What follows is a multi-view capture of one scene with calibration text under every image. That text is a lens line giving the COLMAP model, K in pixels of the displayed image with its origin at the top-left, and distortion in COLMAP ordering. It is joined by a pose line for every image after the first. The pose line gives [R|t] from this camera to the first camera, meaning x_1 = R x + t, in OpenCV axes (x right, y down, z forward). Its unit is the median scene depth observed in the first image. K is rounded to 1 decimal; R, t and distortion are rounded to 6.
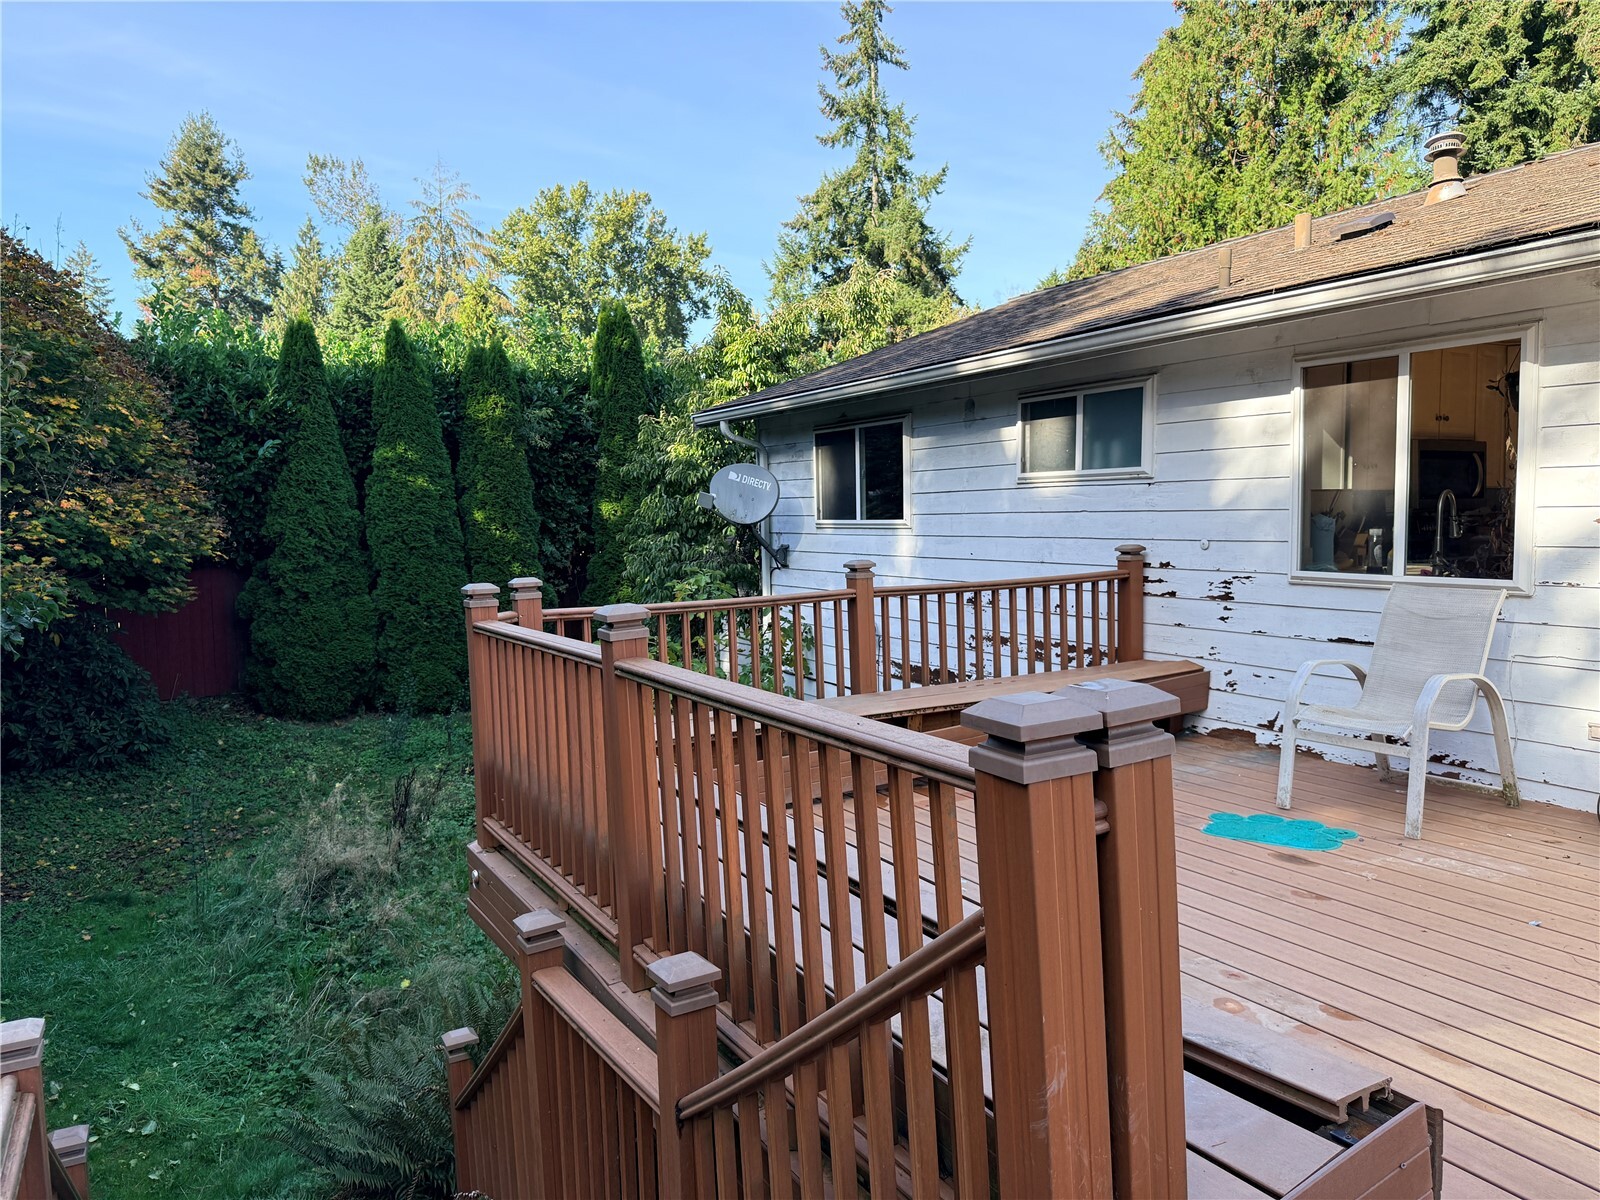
lens RADIAL K [[1109.5, 0, 805.4], [0, 1109.5, 604.7], [0, 0, 1]] dist [0.119281, -0.176125]
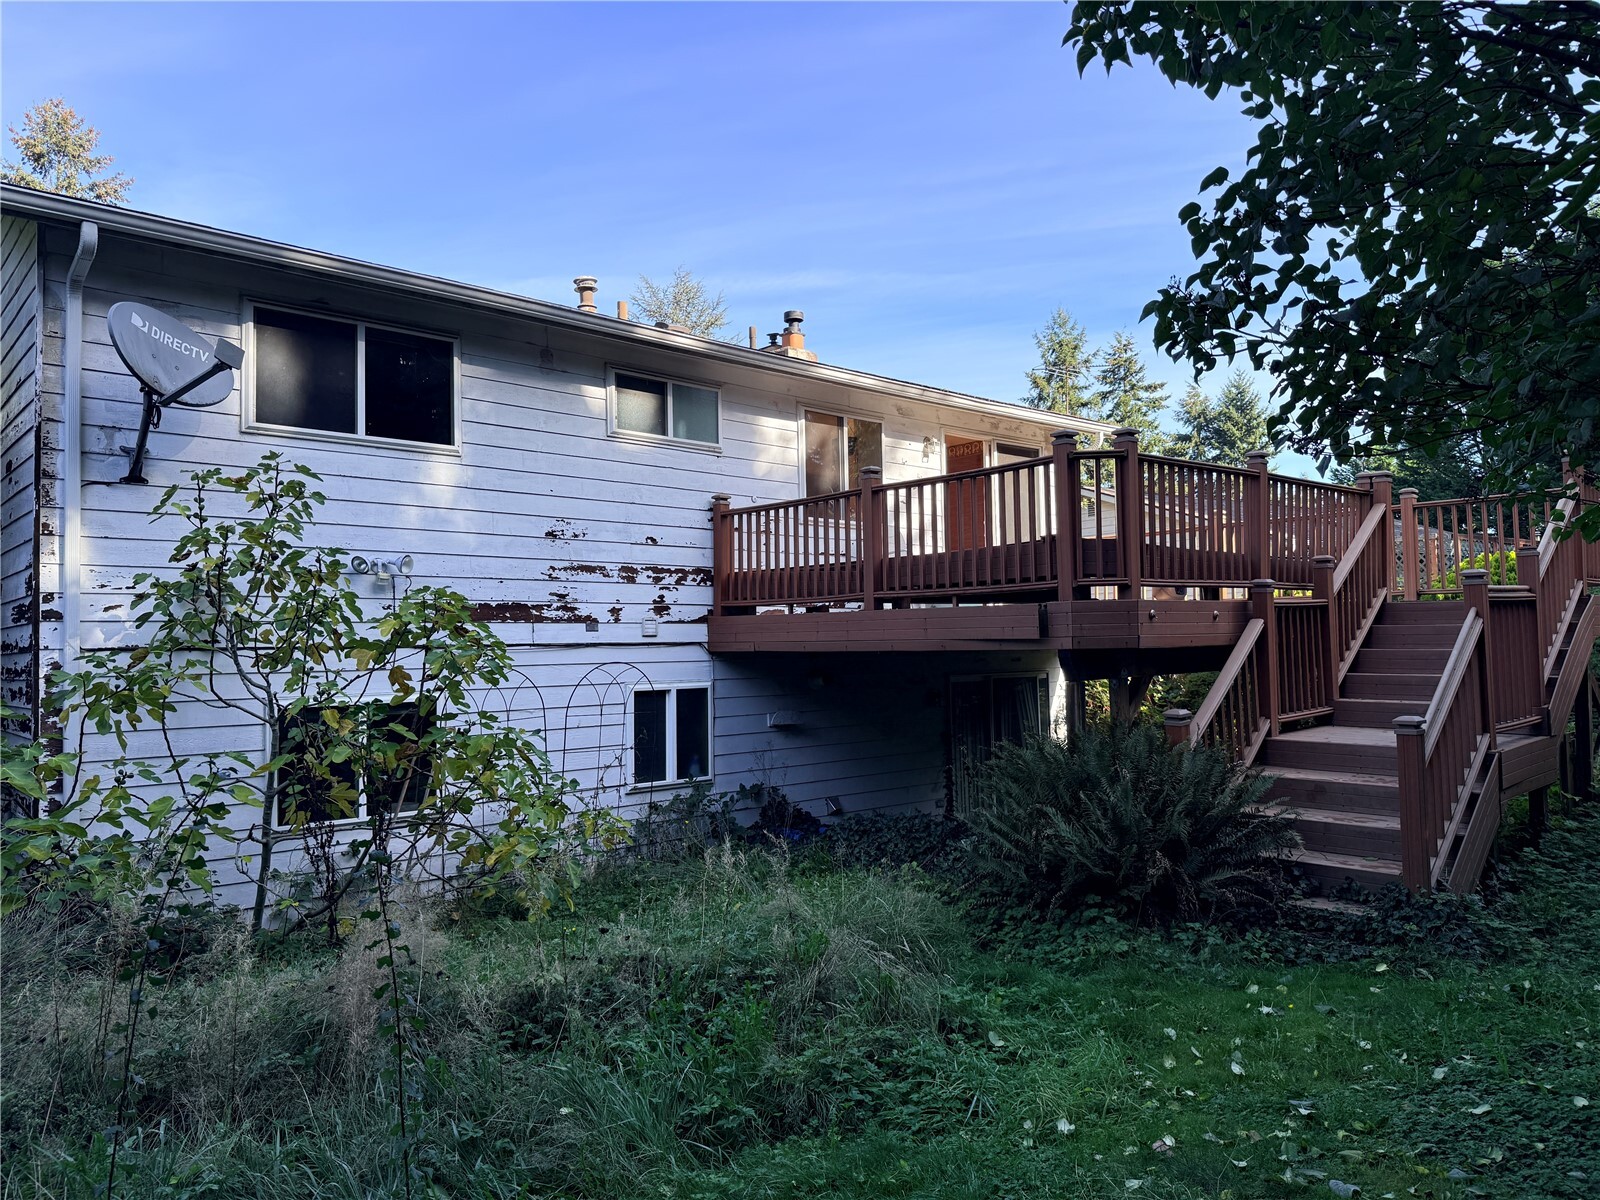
lens RADIAL K [[1109.5, 0, 805.4], [0, 1109.5, 604.7], [0, 0, 1]] dist [0.119281, -0.176125]
pose [[-0.205402, 0.057878, 0.976965, -1.002848], [0.097312, 0.994511, -0.038458, 0.137449], [-0.973828, 0.087171, -0.209906, 1.042509]]
